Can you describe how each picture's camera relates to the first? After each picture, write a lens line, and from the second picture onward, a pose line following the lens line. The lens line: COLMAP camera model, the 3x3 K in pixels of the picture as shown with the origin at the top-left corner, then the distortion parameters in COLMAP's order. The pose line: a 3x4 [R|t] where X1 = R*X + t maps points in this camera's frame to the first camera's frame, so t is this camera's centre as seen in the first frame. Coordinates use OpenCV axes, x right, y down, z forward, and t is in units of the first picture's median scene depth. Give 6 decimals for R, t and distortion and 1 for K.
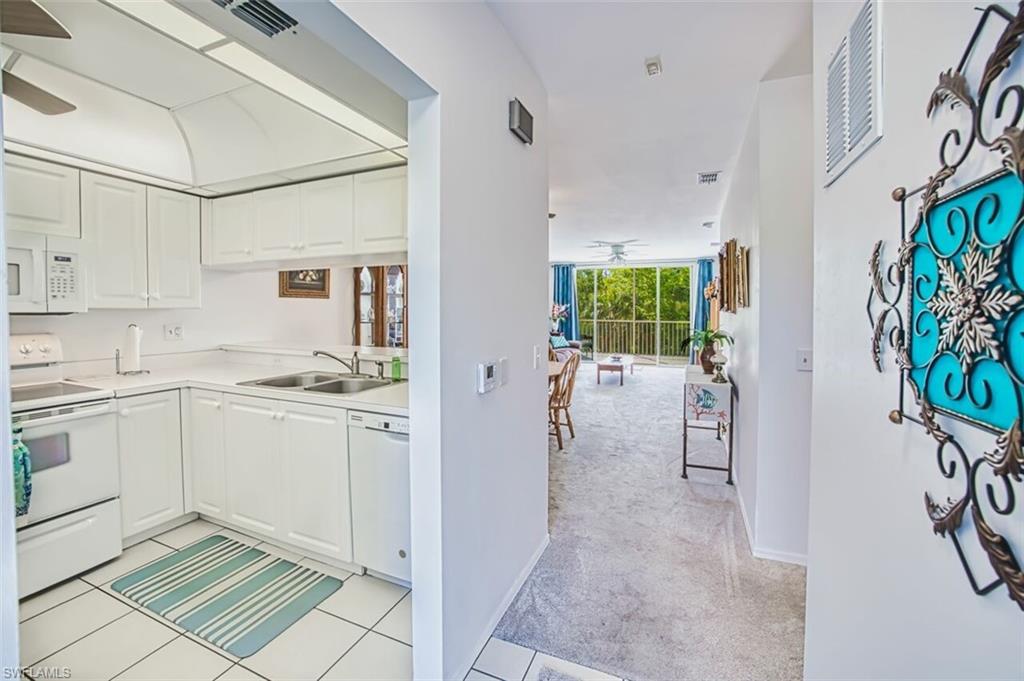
lens RADIAL K [[406.6, 0, 506.5], [0, 406.6, 316.3], [0, 0, 1]] dist [-0.010021, 0.000023]
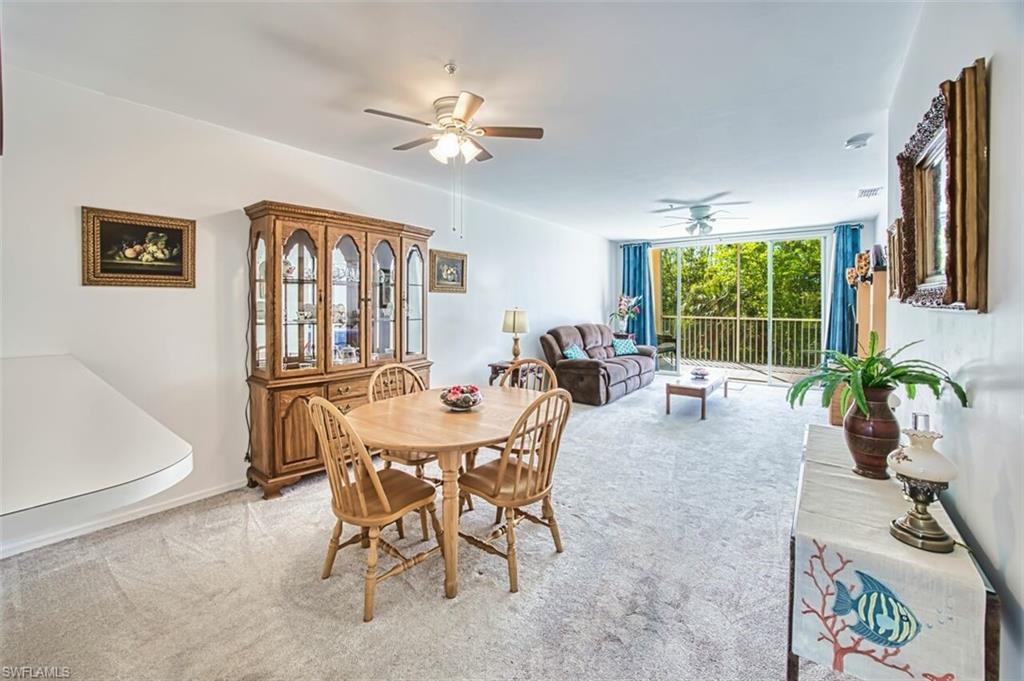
lens RADIAL K [[420.3, 0, 510.5], [0, 420.3, 312.7], [0, 0, 1]] dist [-0.037051, 0.009604]
pose [[0.975327, 0.000744, -0.220766, 0.141989], [0.000318, 0.999989, 0.004776, -0.004091], [0.220767, -0.004728, 0.975315, 0.308377]]
